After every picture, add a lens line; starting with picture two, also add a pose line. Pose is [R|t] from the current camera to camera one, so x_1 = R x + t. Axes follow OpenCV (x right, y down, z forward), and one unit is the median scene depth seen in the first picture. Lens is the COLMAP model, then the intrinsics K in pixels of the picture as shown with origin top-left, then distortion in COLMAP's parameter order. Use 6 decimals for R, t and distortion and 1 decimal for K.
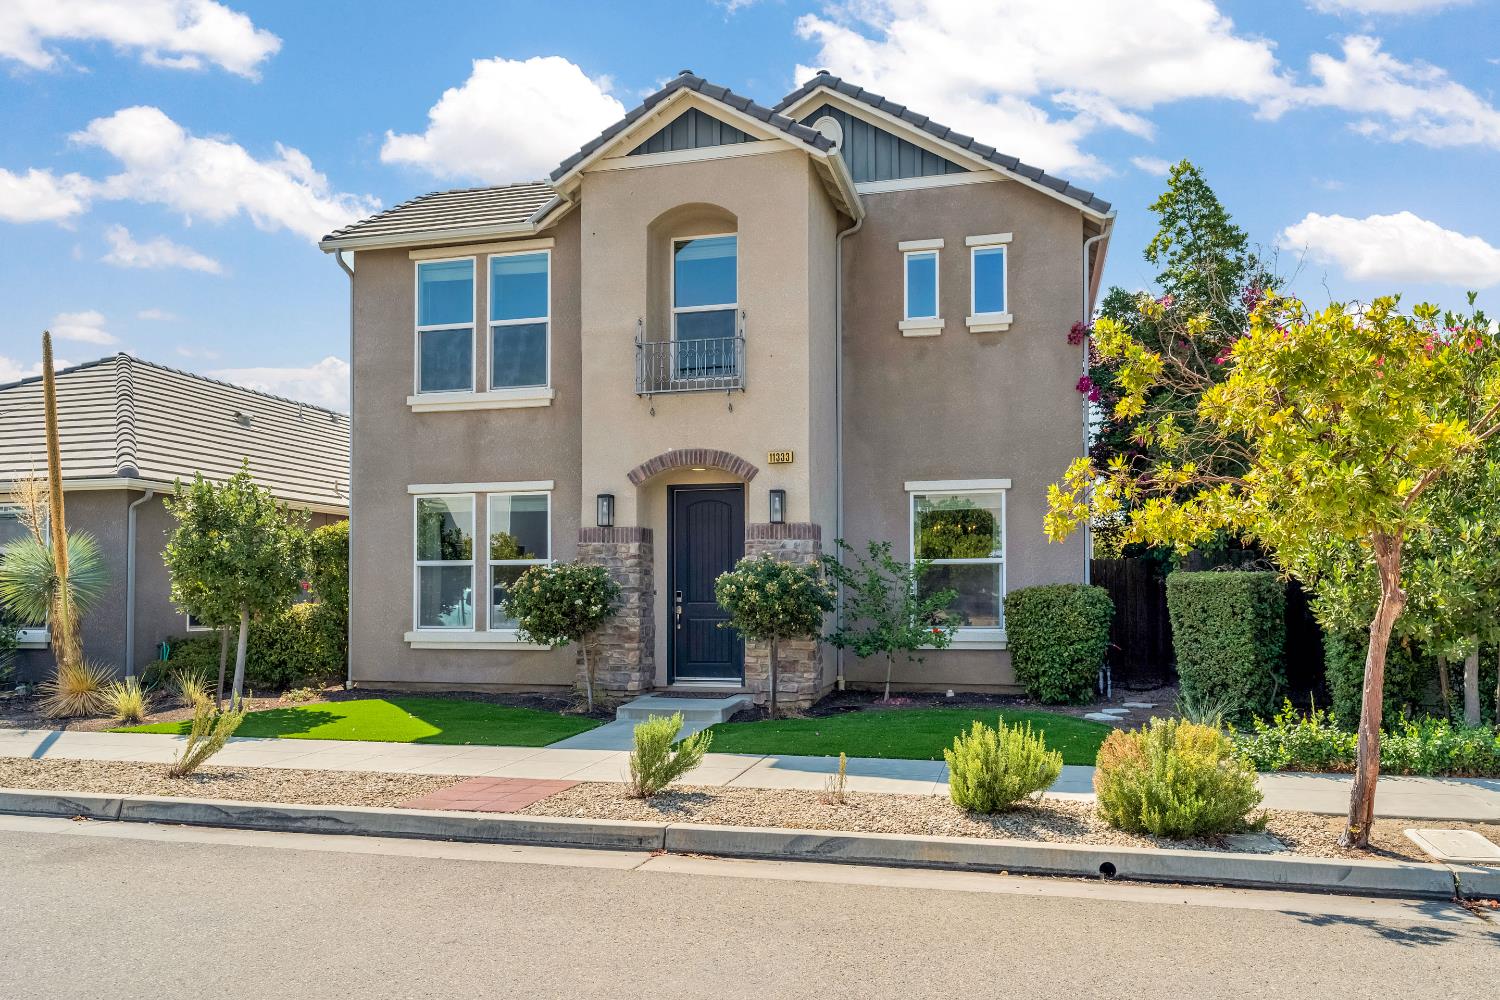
lens RADIAL K [[1080.5, 0, 746.0], [0, 1080.5, 608.0], [0, 0, 1]] dist [-0.001245, -0.000339]
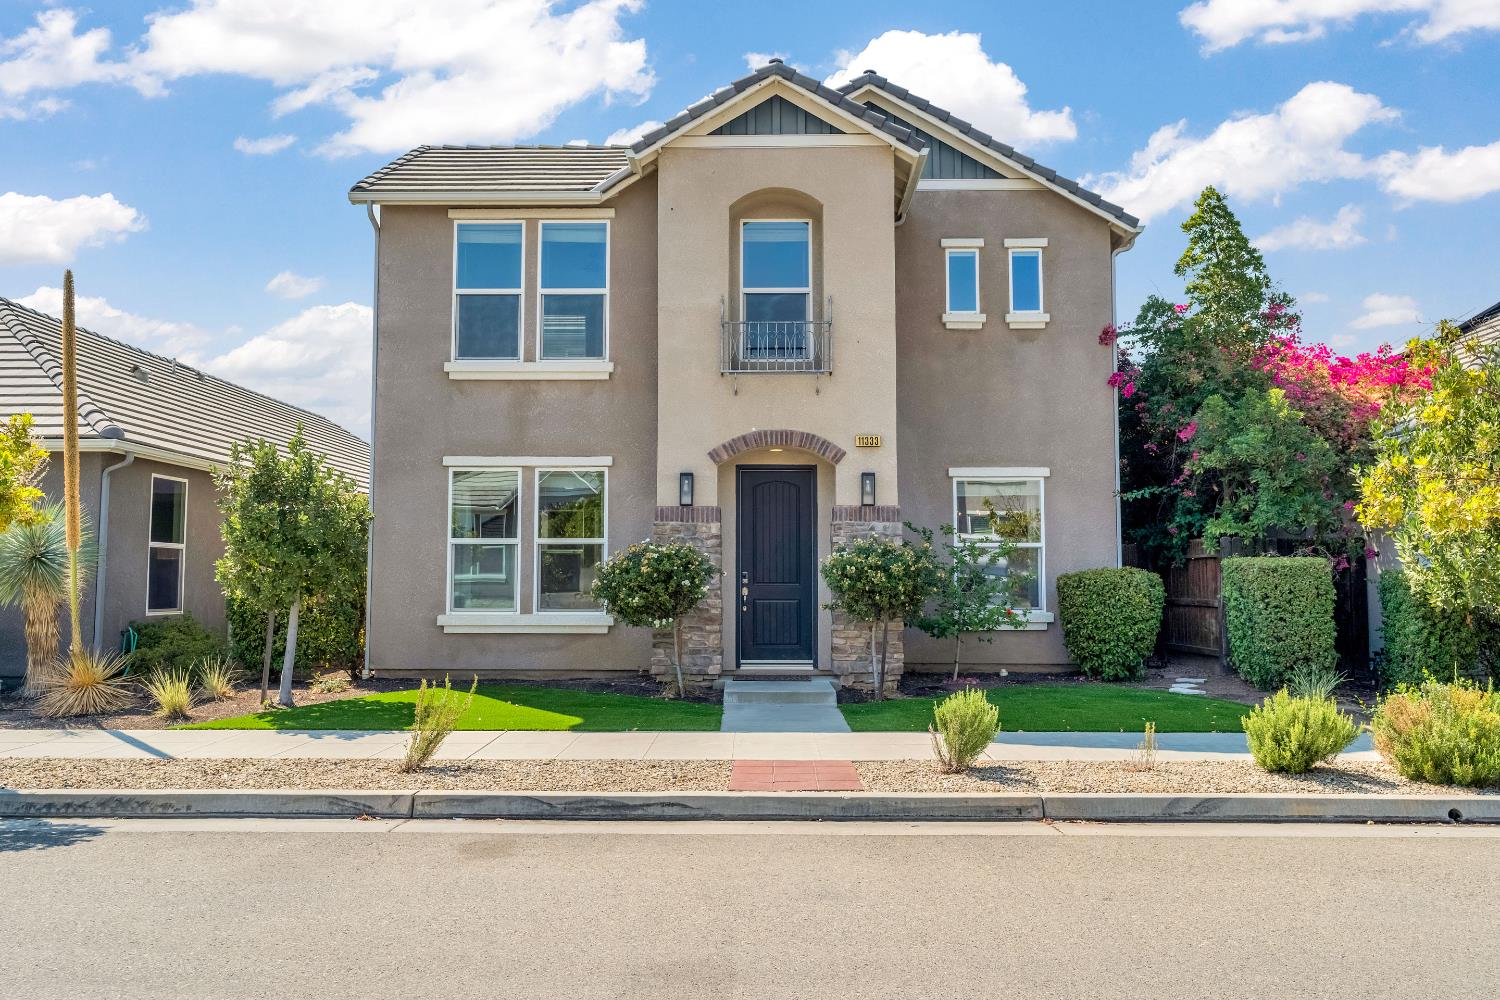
lens RADIAL K [[1135.5, 0, 743.5], [0, 1135.5, 531.8], [0, 0, 1]] dist [0.002662, -0.001926]
pose [[0.973255, 0.013803, 0.229314, -0.312291], [-0.001372, 0.998525, -0.054282, 0.003769], [-0.229725, 0.052516, 0.971838, -0.006993]]
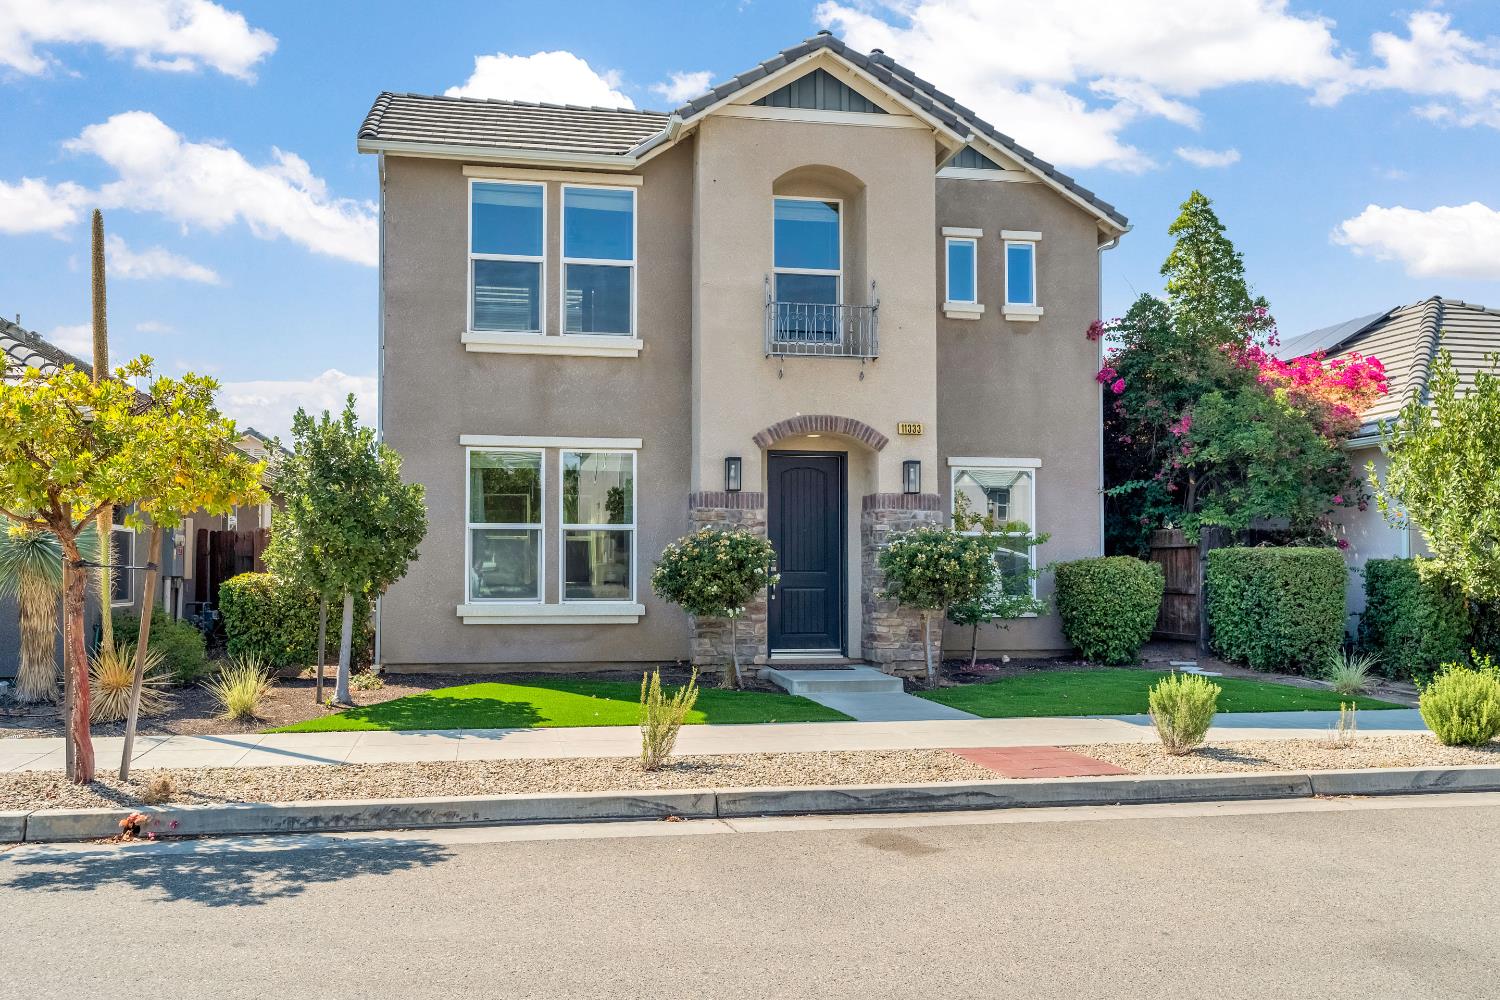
lens RADIAL K [[1158.0, 0, 675.4], [0, 1158.0, 566.5], [0, 0, 1]] dist [0.001578, 0.000950]
pose [[0.914465, 0.005865, 0.404622, -0.581769], [-0.000184, 0.999901, -0.014079, 0.004669], [-0.404664, 0.012800, 0.914376, 0.093815]]
